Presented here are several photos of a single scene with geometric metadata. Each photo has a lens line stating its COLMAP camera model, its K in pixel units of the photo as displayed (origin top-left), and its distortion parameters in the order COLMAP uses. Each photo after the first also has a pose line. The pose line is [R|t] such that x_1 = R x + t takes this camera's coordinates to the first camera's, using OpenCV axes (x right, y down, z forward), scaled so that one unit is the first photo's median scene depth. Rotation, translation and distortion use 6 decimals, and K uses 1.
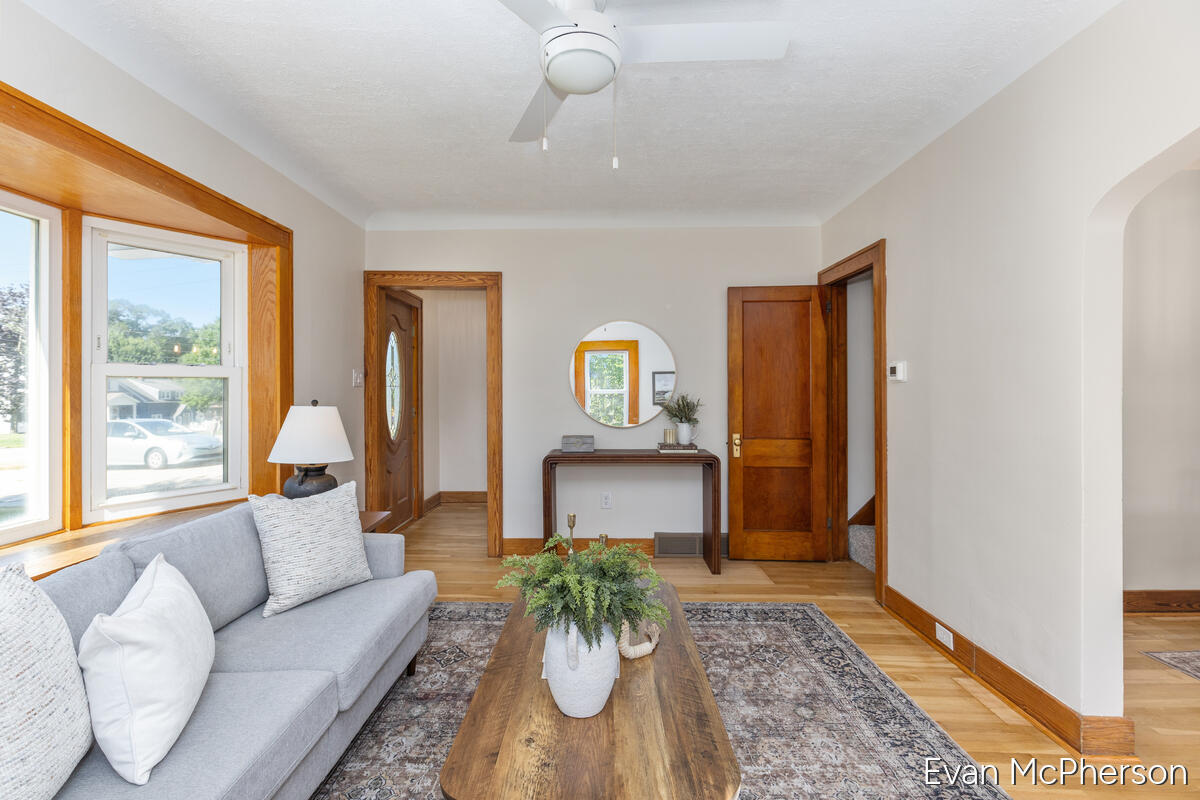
lens RADIAL K [[525.7, 0, 600.0], [0, 525.7, 400.0], [0, 0, 1]] dist [0.000930, 0.000092]
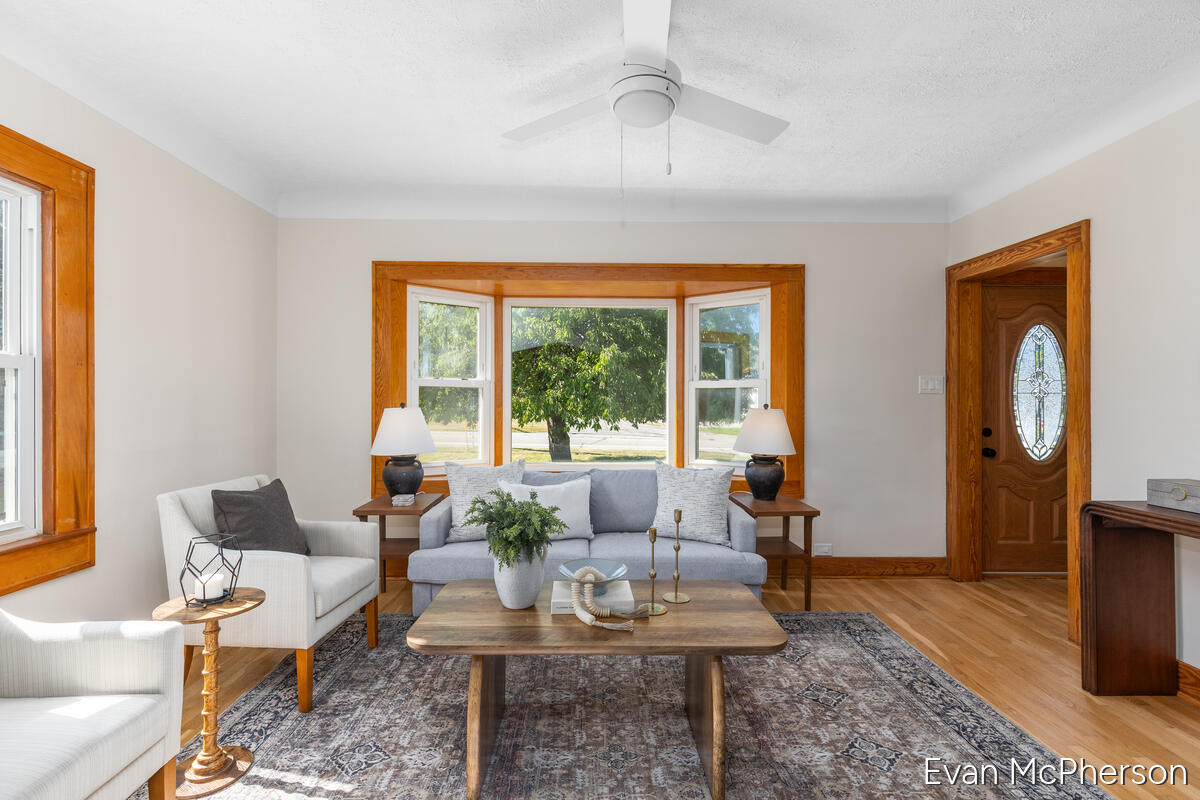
lens RADIAL K [[525.7, 0, 600.0], [0, 525.7, 400.0], [0, 0, 1]] dist [0.000930, 0.000092]
pose [[0.042903, 0.006337, -0.999059, 0.610803], [-0.024294, 0.999691, 0.005298, -0.003992], [0.998784, 0.024044, 0.043044, 0.481854]]
